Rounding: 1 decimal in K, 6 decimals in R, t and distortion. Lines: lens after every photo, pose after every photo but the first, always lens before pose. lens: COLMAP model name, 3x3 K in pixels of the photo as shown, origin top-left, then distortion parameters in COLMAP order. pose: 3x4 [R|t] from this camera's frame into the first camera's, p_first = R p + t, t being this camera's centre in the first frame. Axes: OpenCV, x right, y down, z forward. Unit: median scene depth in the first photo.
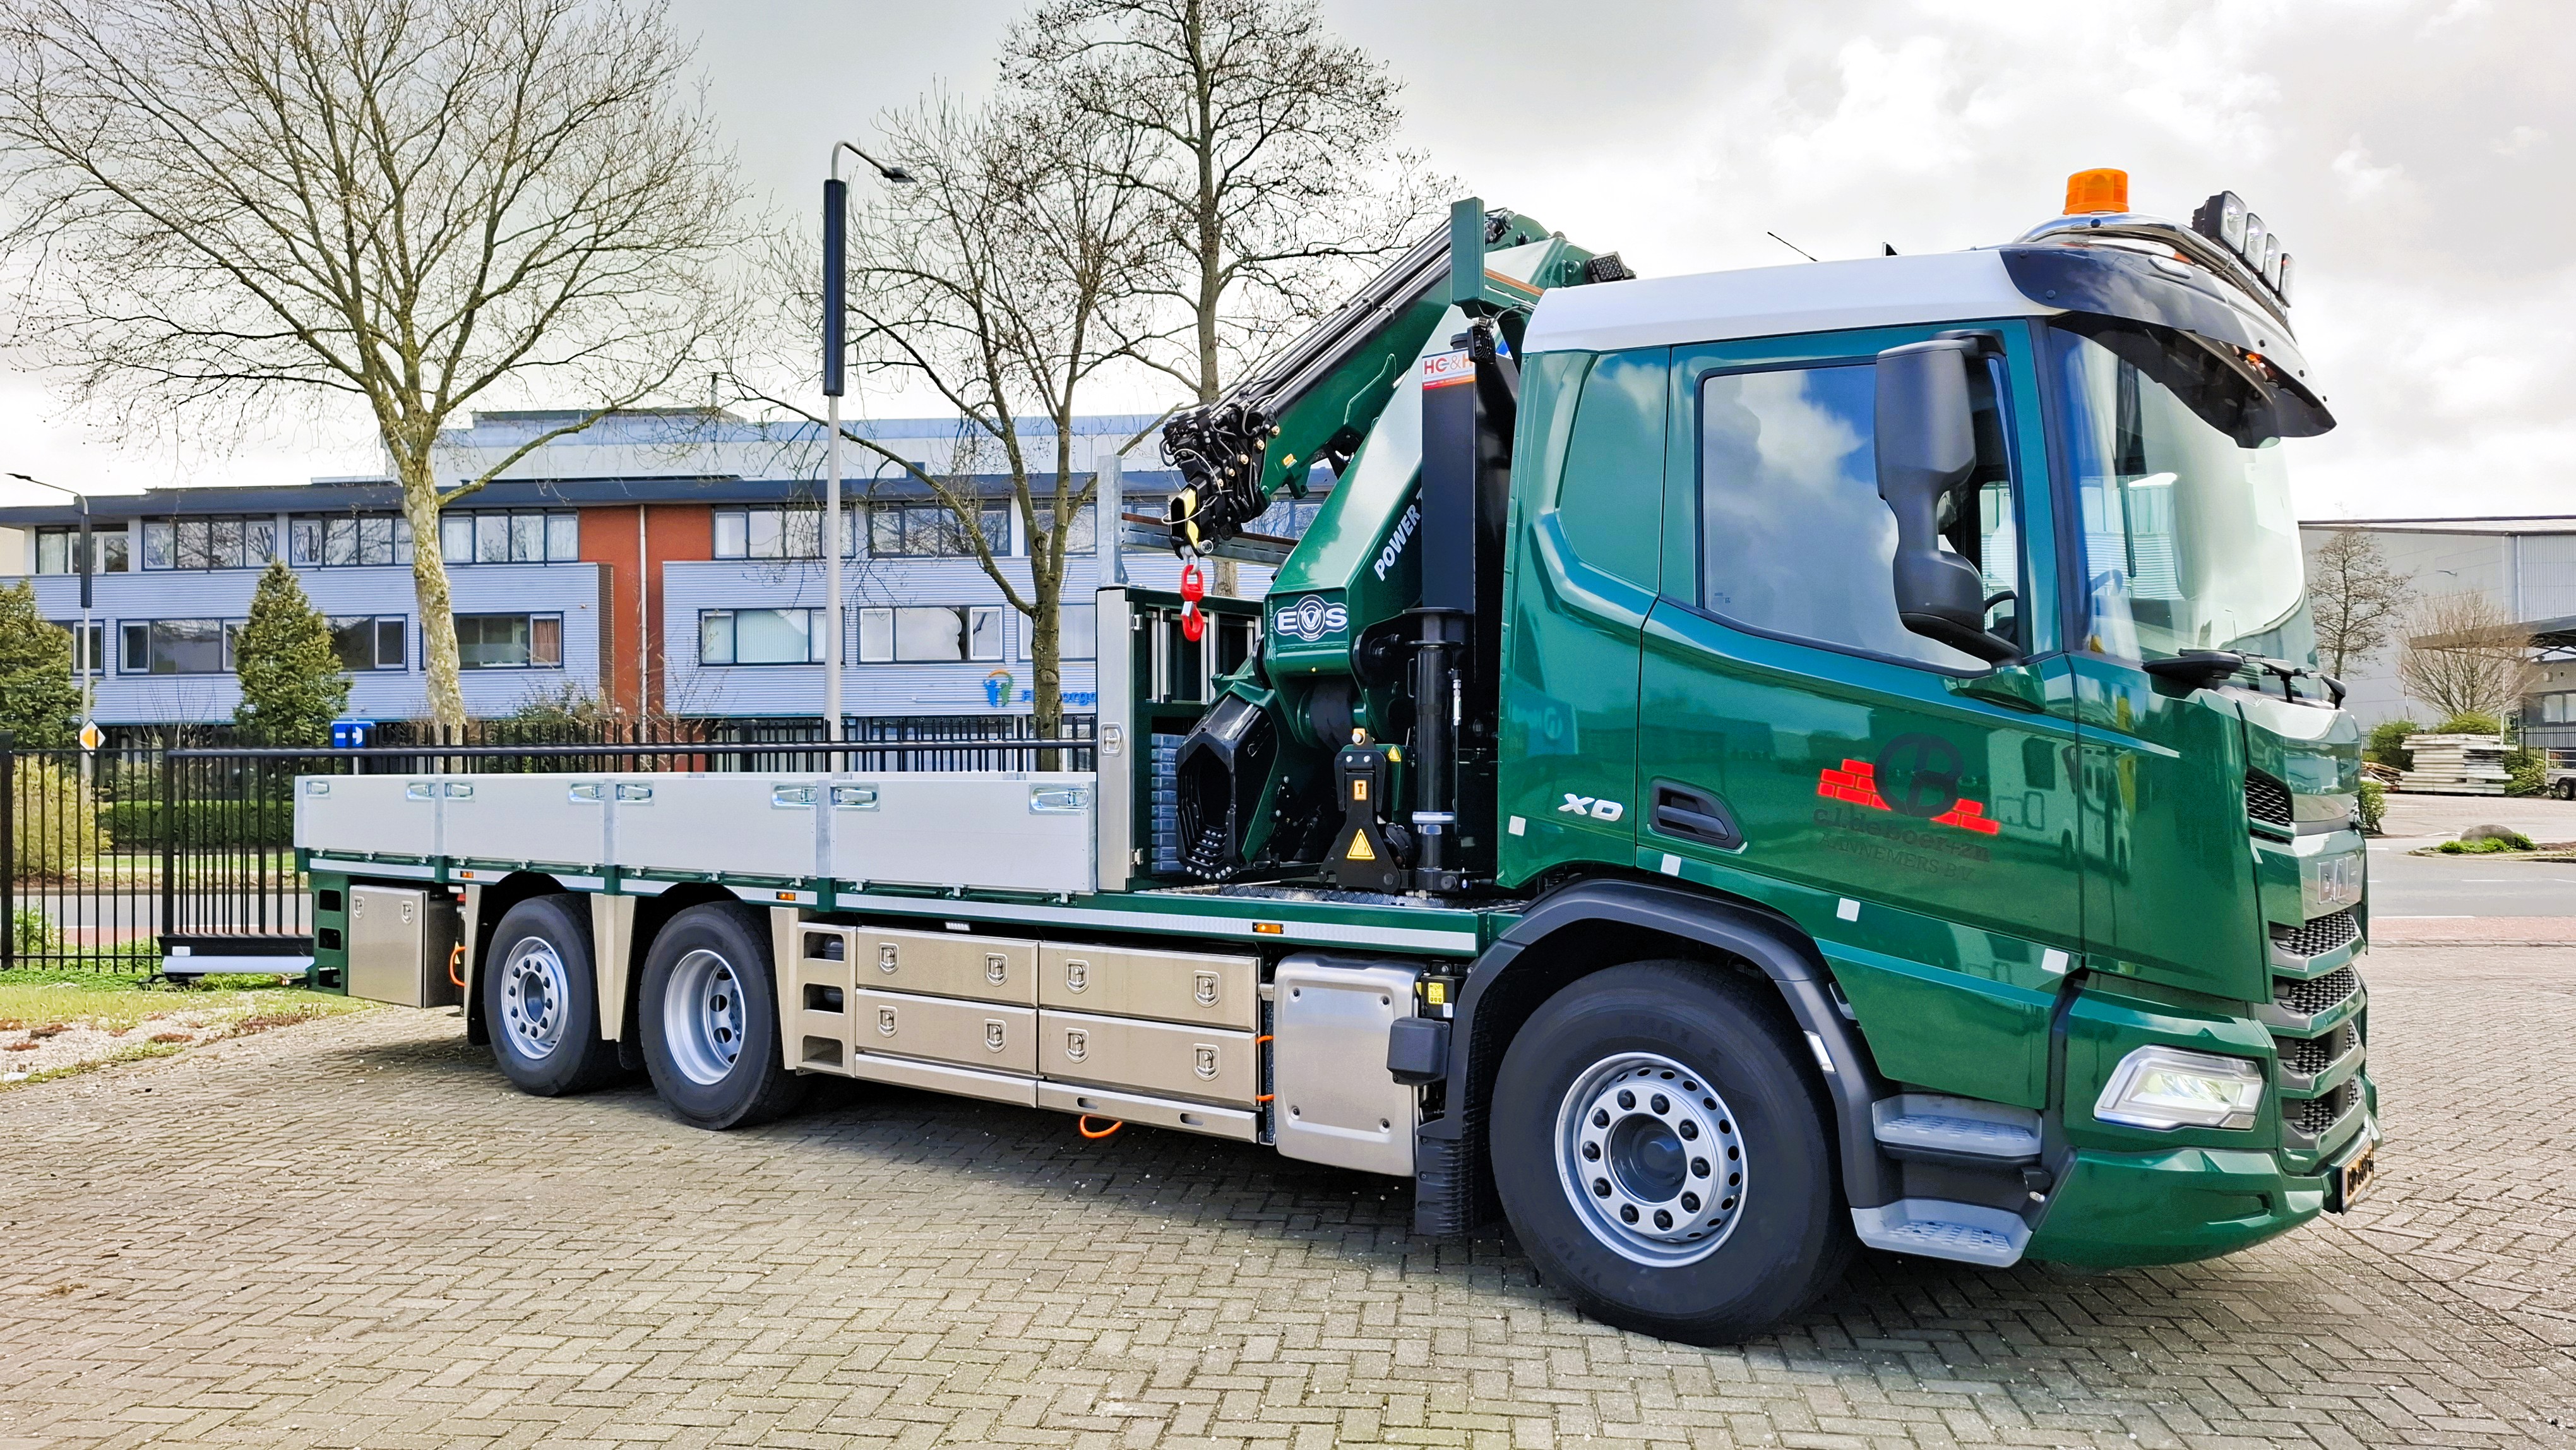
lens RADIAL K [[1852.8, 0, 1288.0], [0, 1852.8, 725.0], [0, 0, 1]] dist [0.140069, -0.223948]
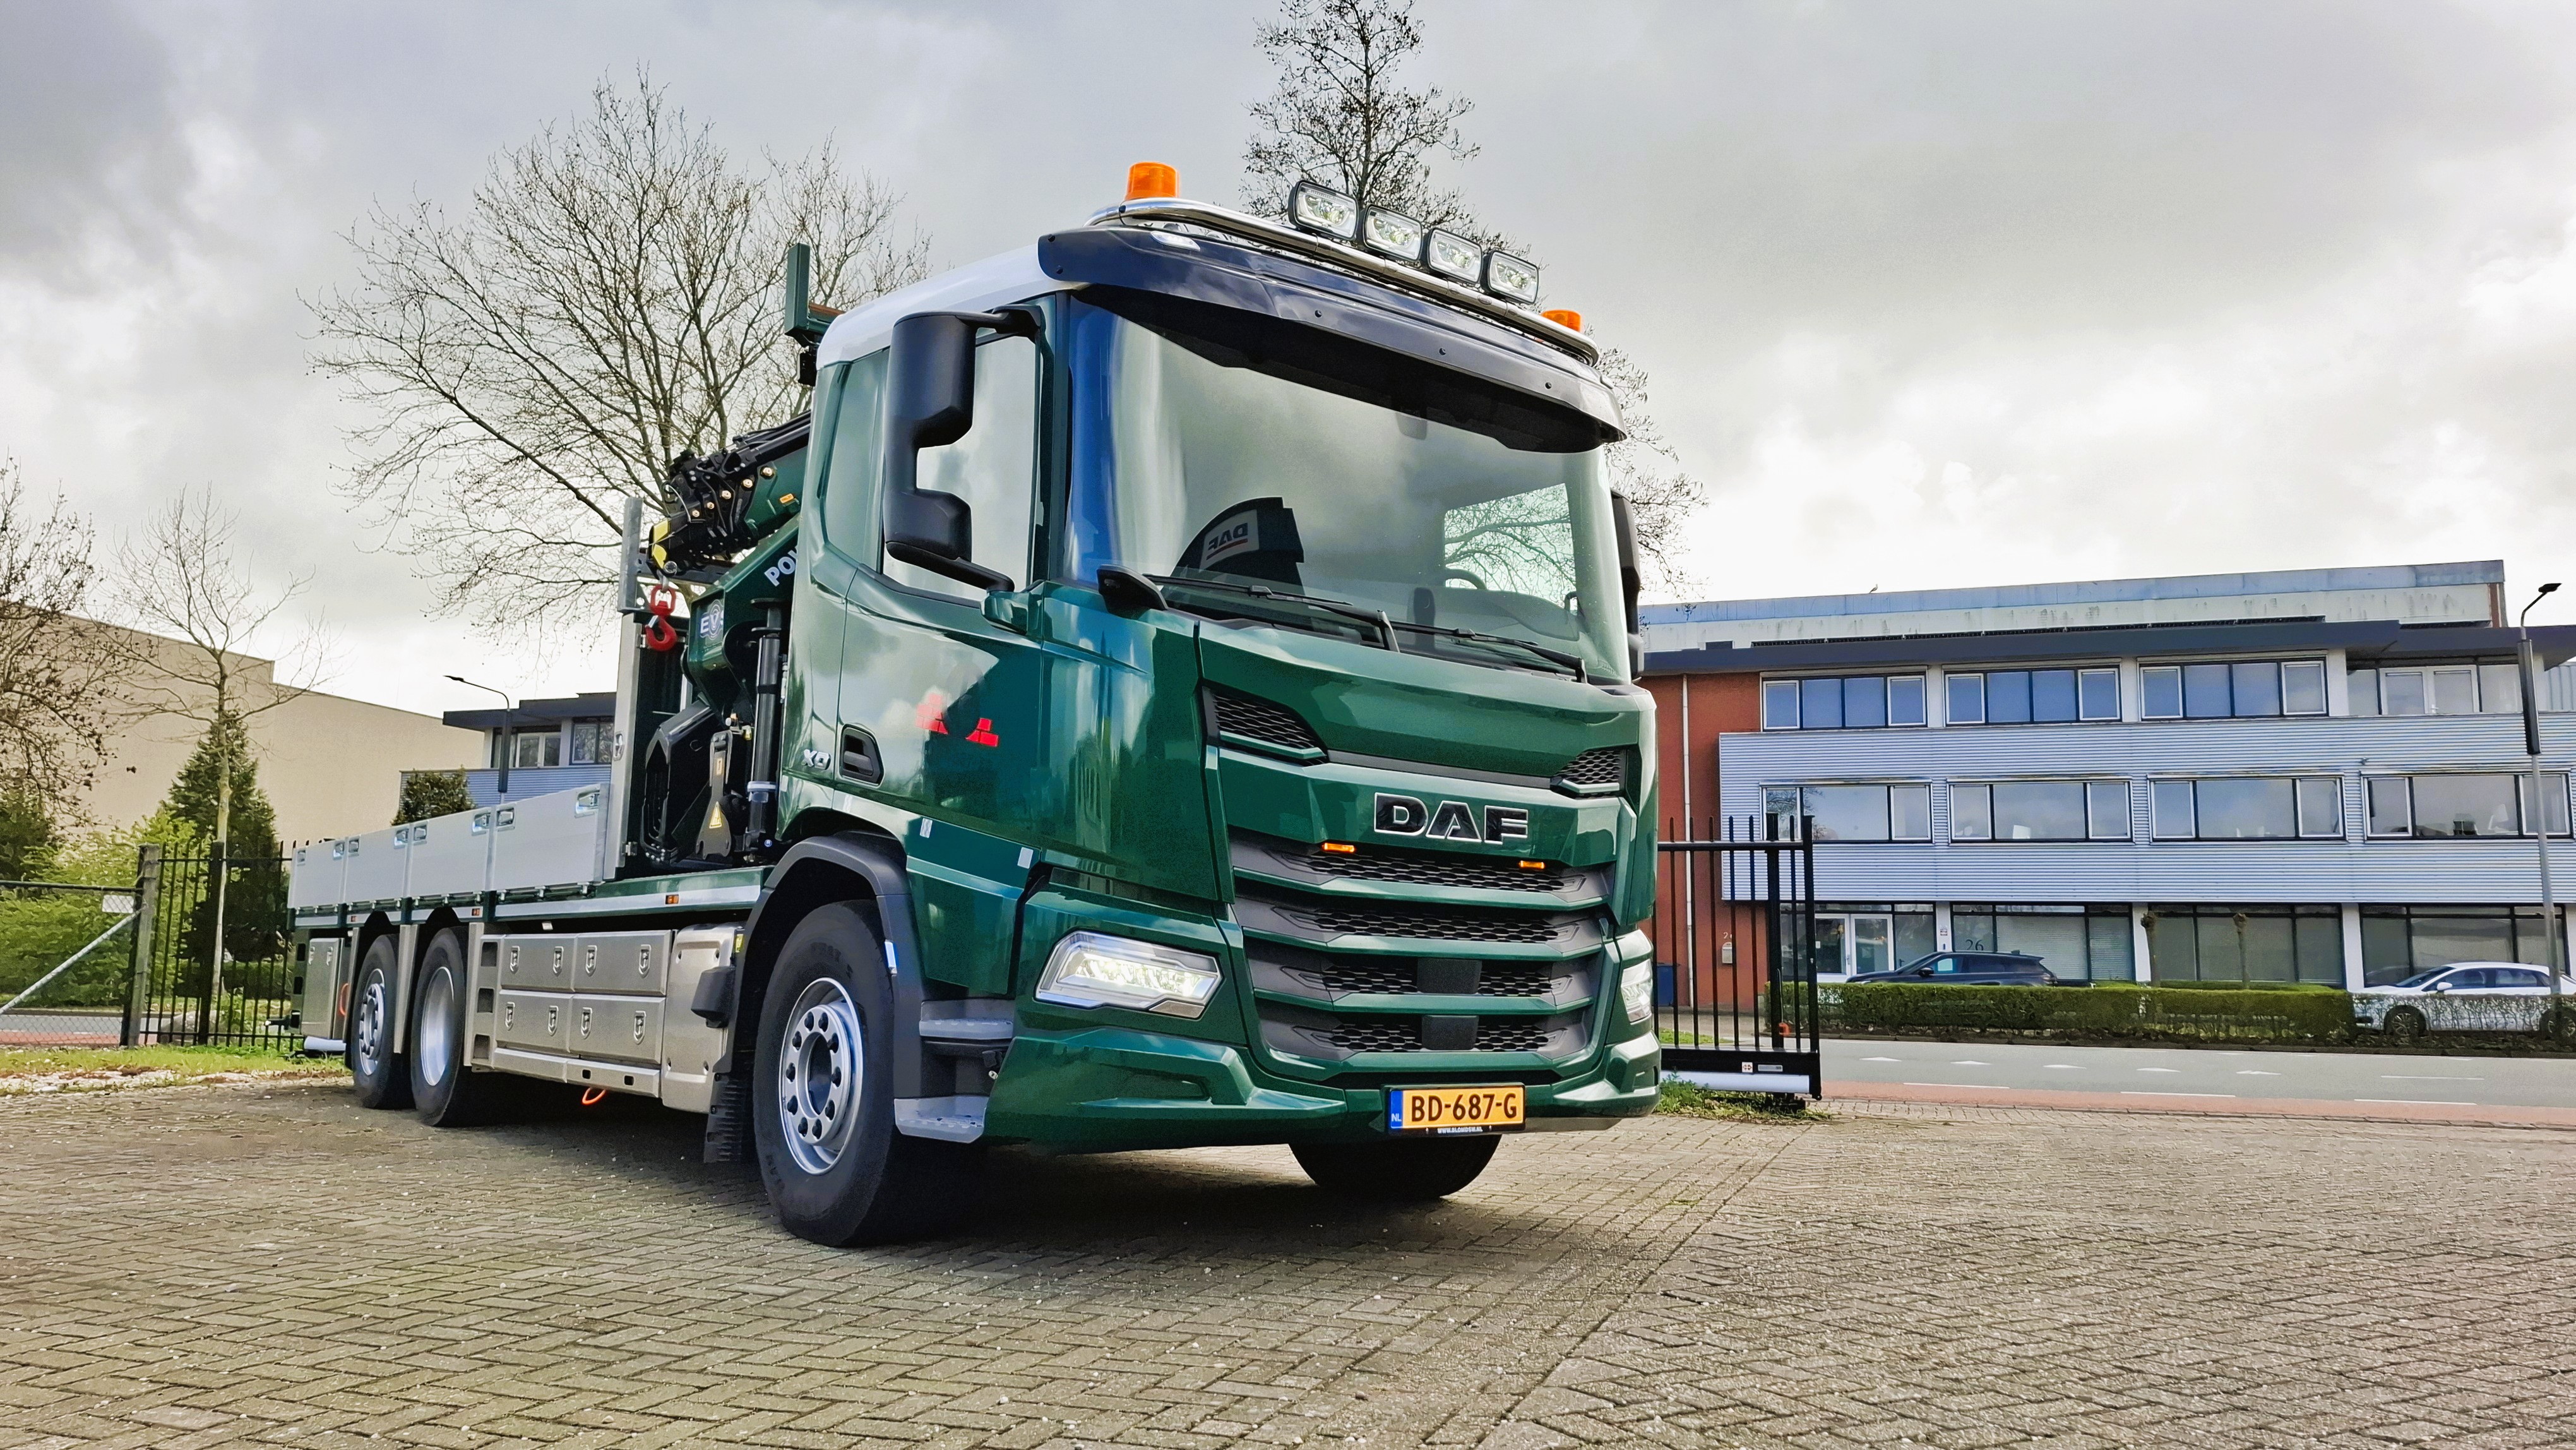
lens RADIAL K [[1852.8, 0, 1288.0], [0, 1852.8, 725.0], [0, 0, 1]] dist [0.140069, -0.223948]
pose [[0.973482, -0.007583, -0.228638, 0.568325], [-0.018968, 0.993333, -0.113709, 0.119422], [0.227976, 0.115030, 0.966848, -0.009172]]
